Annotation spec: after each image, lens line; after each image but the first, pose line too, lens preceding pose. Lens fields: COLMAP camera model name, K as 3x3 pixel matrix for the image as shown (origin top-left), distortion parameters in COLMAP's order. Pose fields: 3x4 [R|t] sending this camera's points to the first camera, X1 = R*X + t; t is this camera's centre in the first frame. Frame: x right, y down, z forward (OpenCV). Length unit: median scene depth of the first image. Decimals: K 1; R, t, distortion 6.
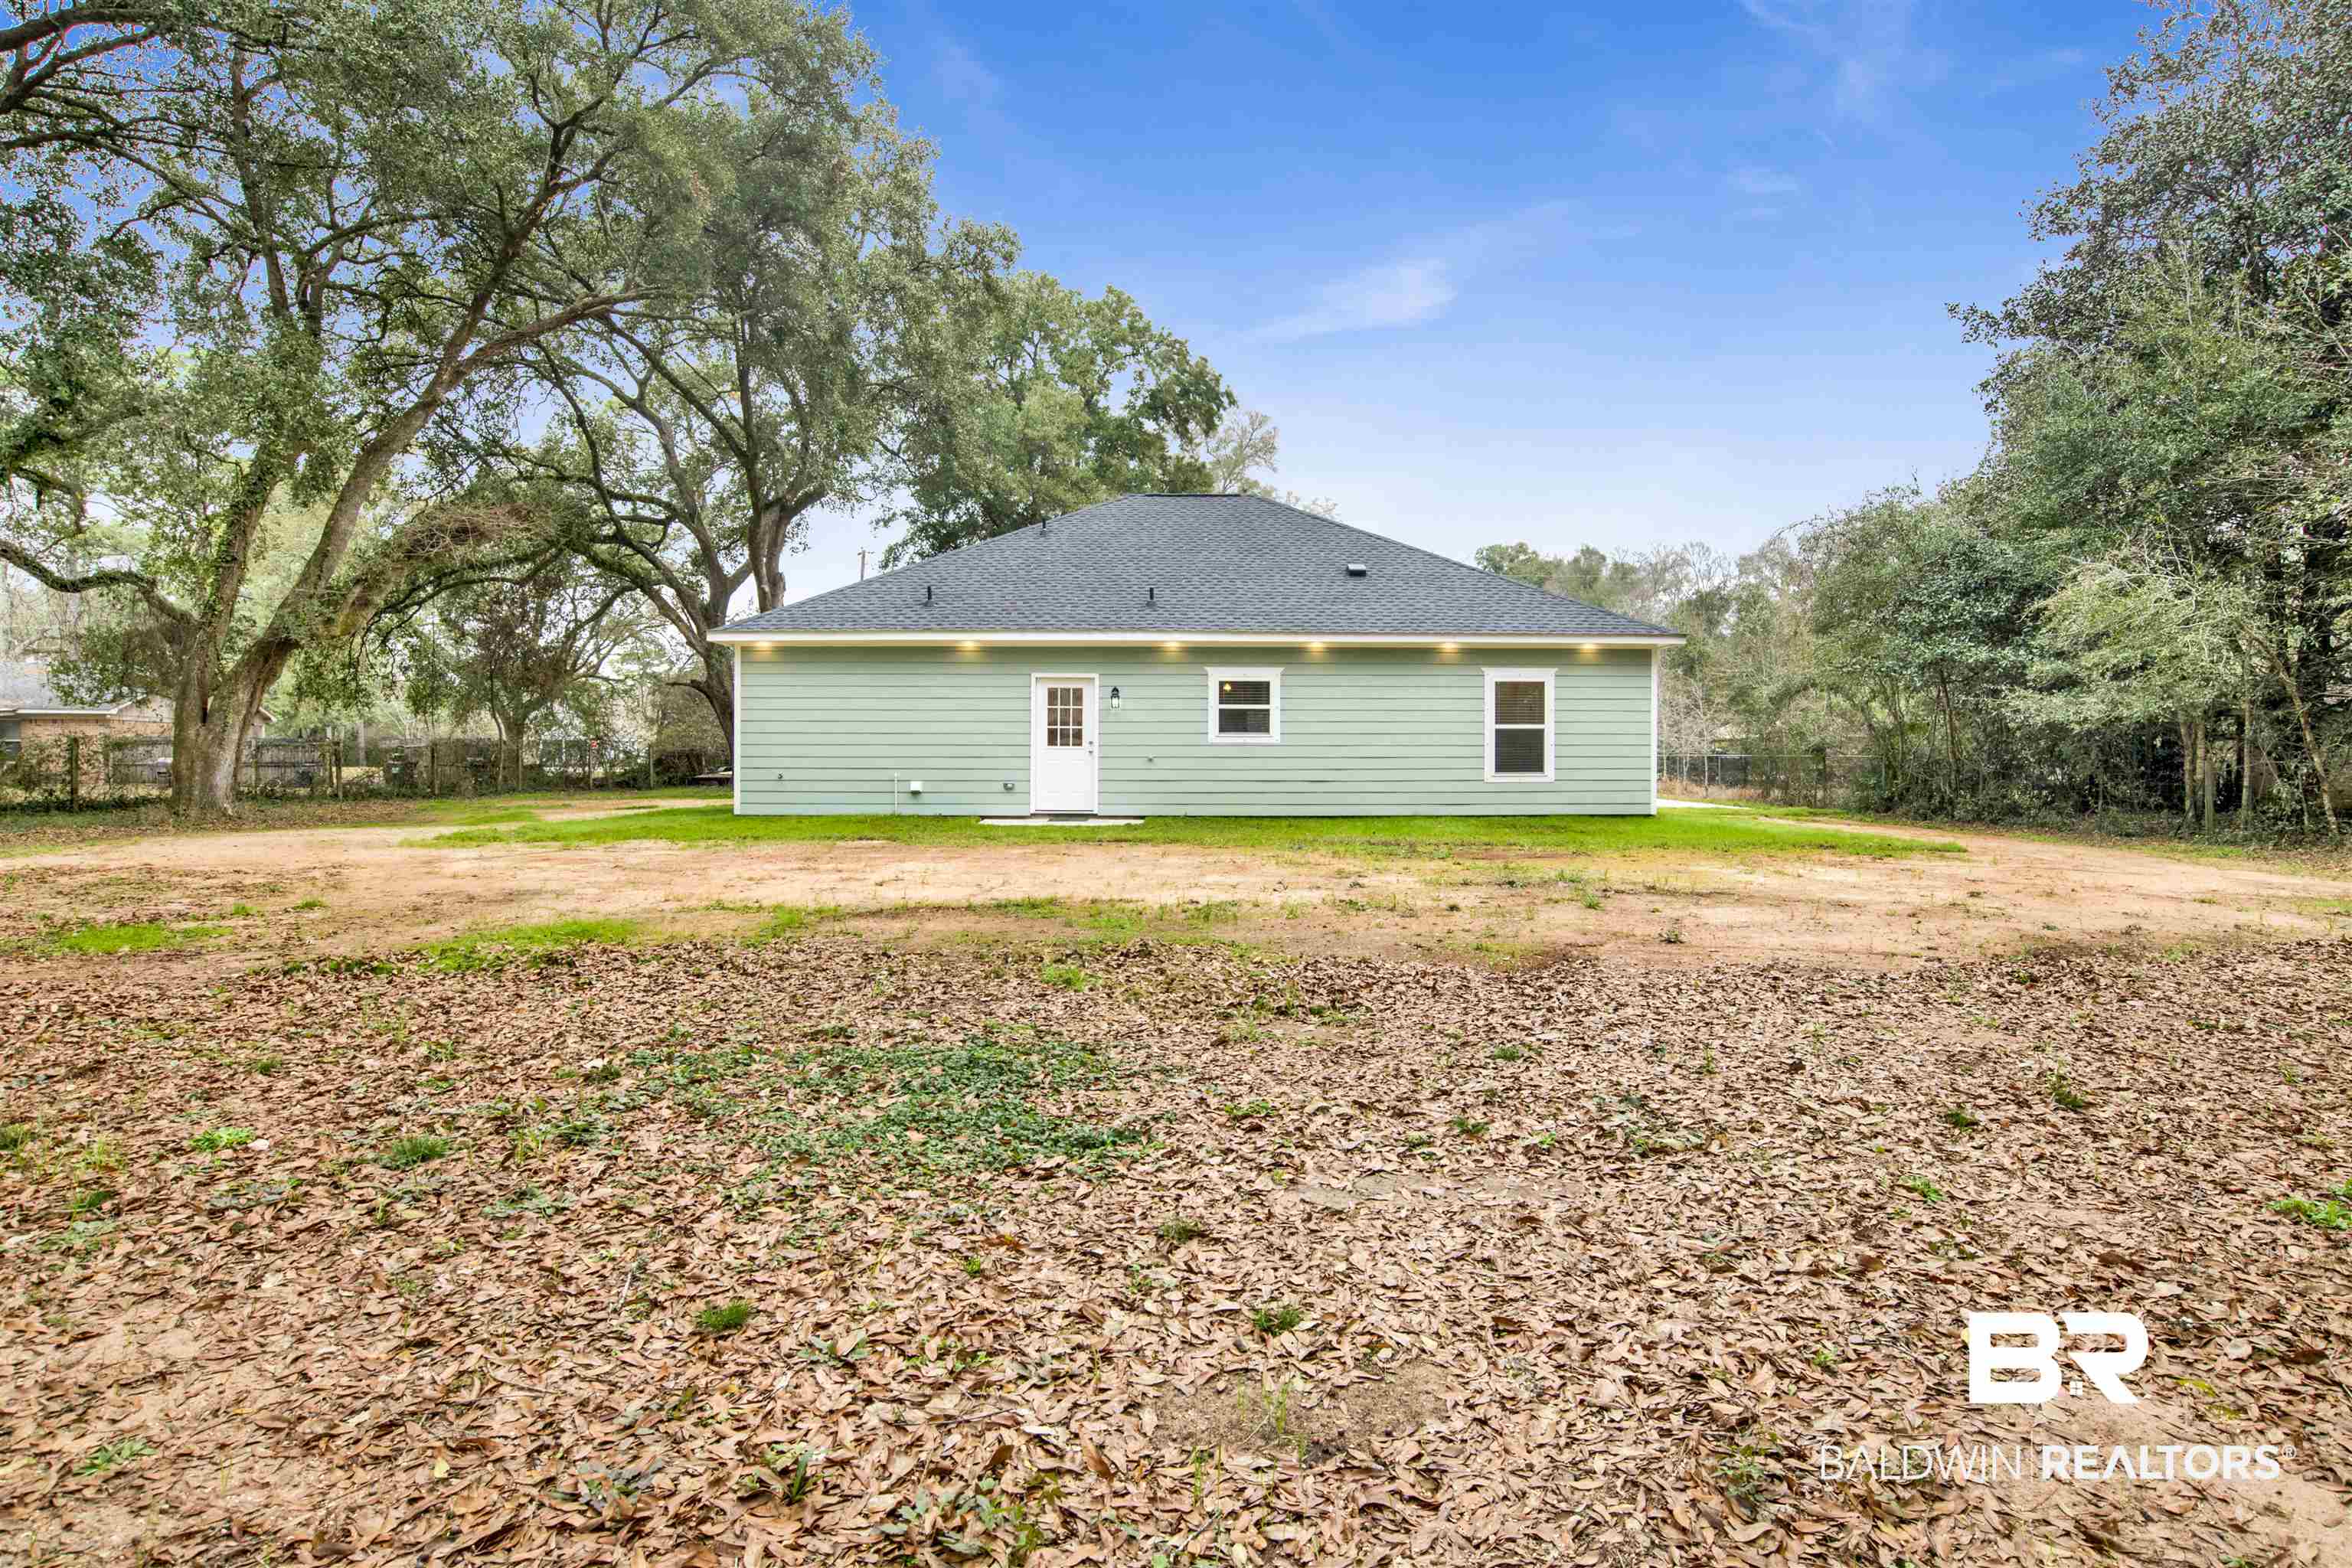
lens RADIAL K [[1224.6, 0, 1207.6], [0, 1224.6, 767.4], [0, 0, 1]] dist [-0.068640, 0.024389]
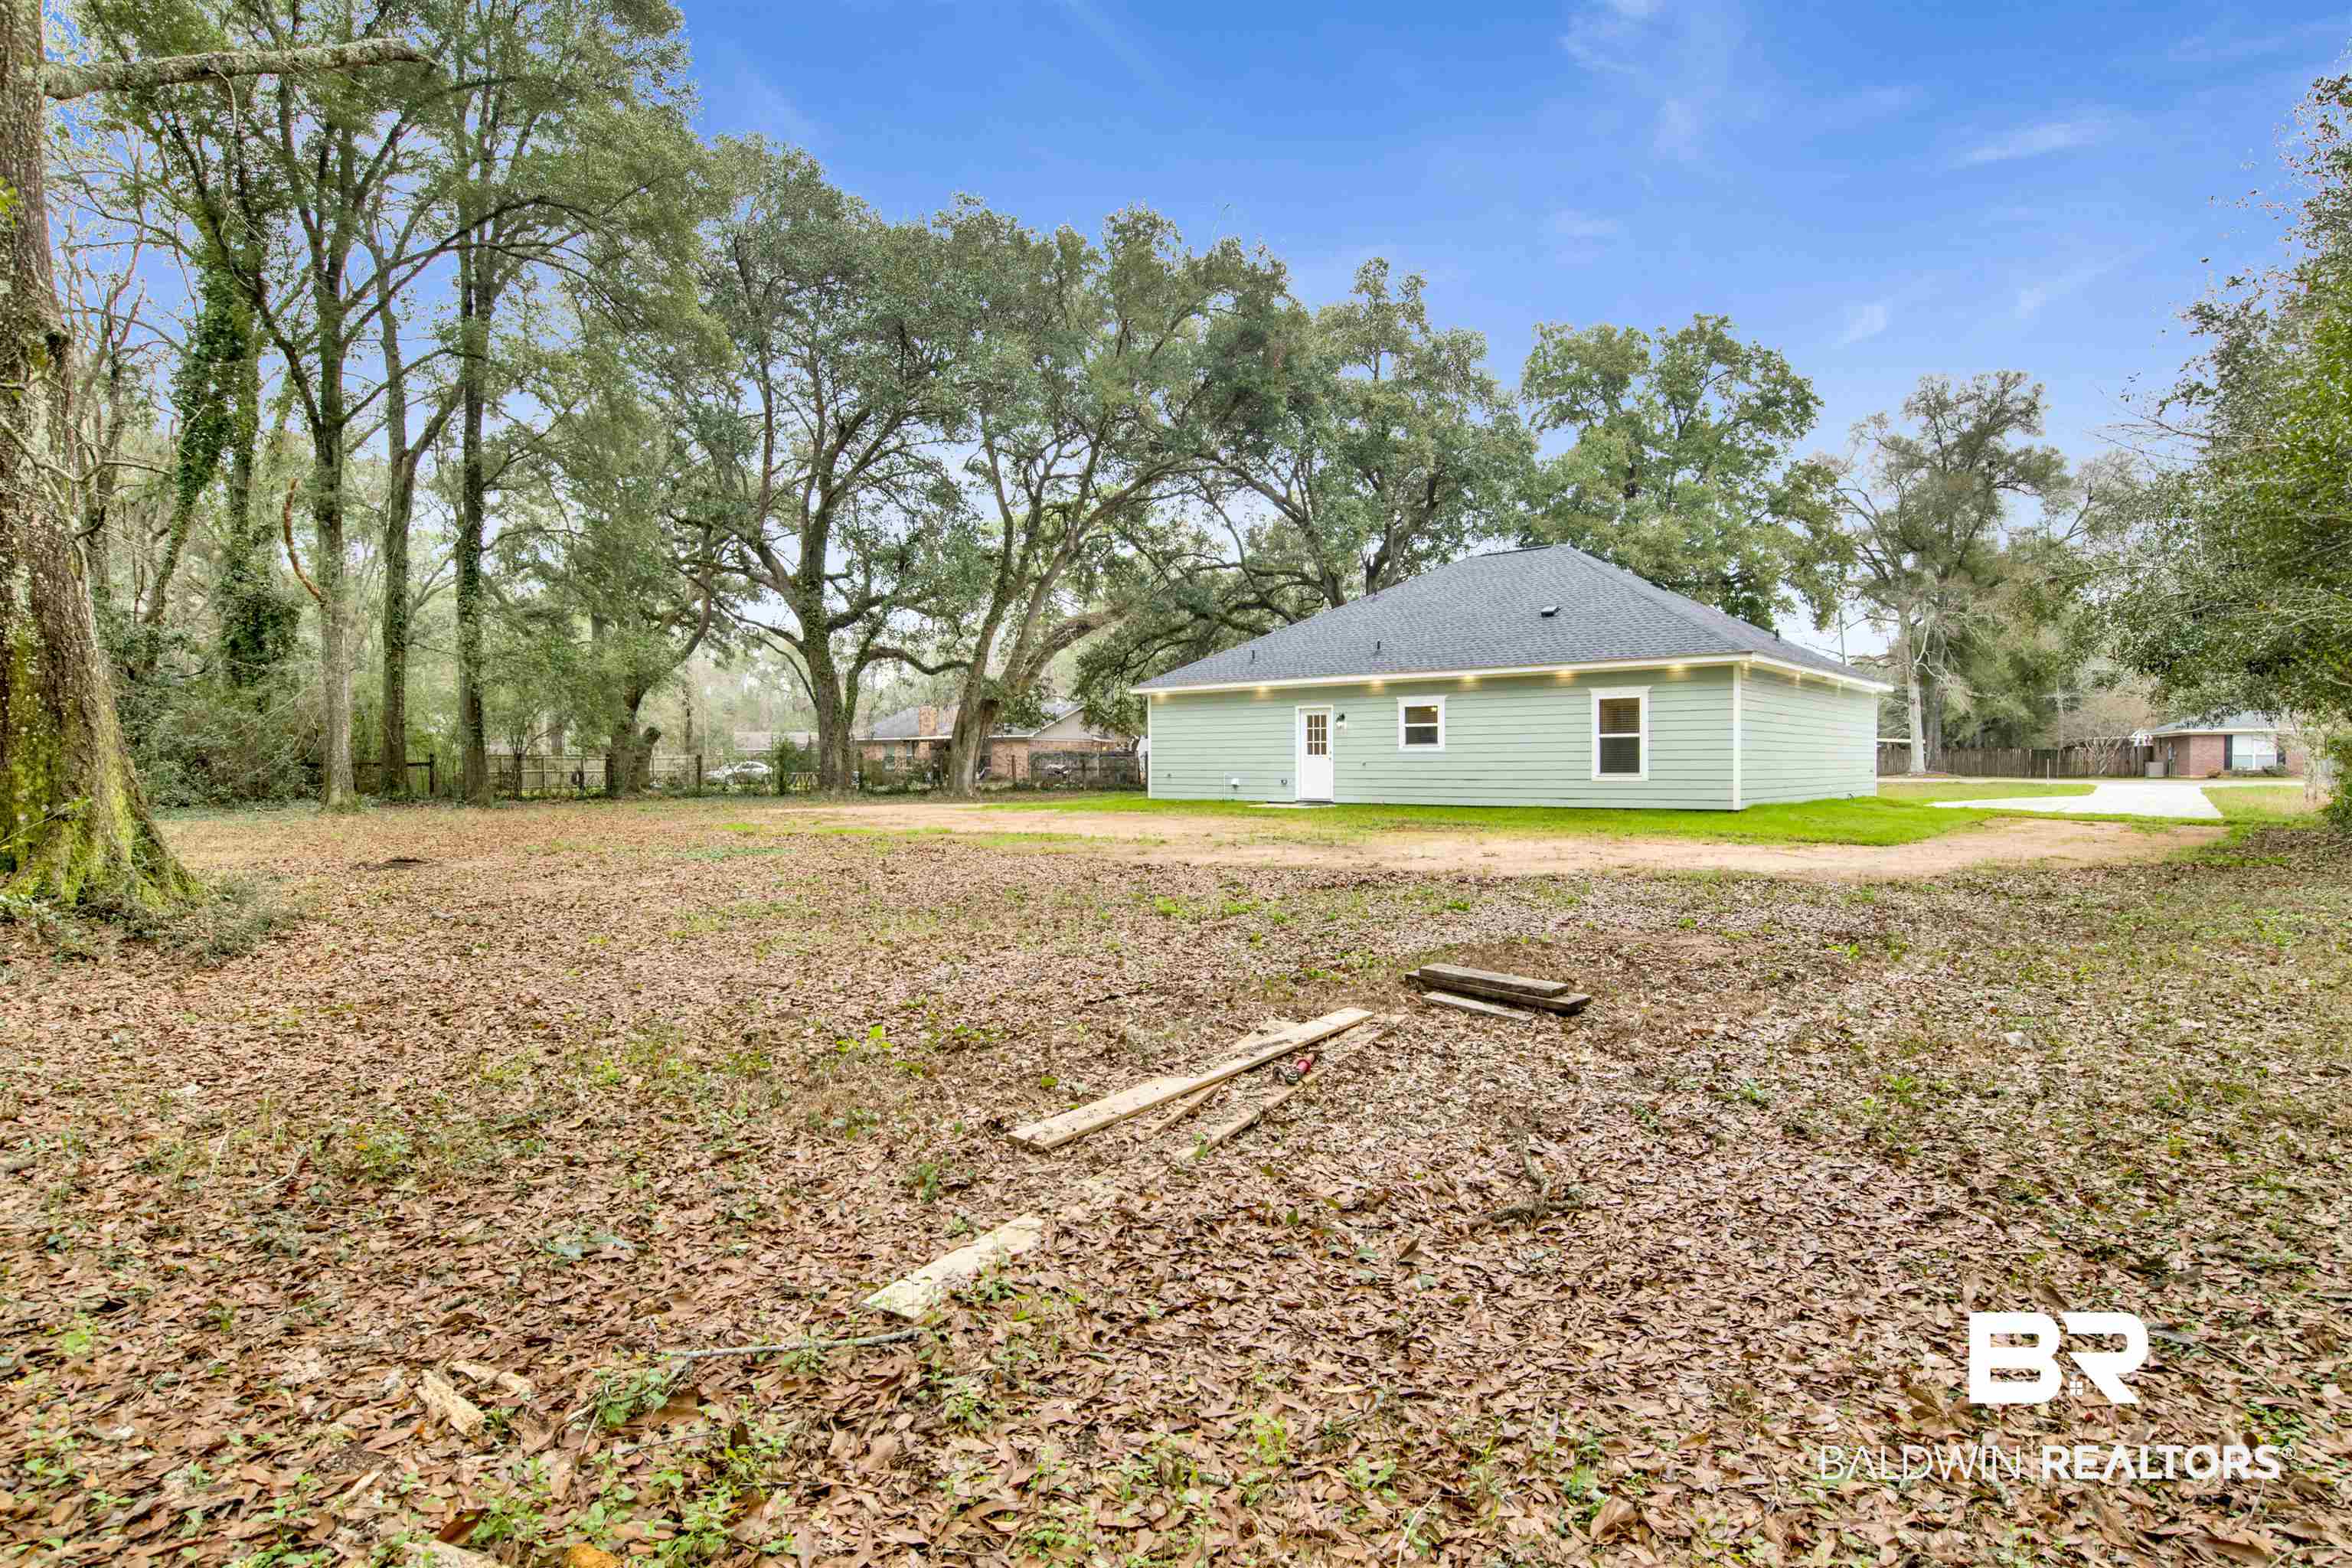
lens RADIAL K [[1224.6, 0, 1207.6], [0, 1224.6, 767.4], [0, 0, 1]] dist [-0.068640, 0.024389]
pose [[0.756968, -0.002665, -0.653446, 0.741410], [0.000004, 0.999992, -0.004073, 0.003616], [0.653452, 0.003081, 0.756962, -0.193686]]
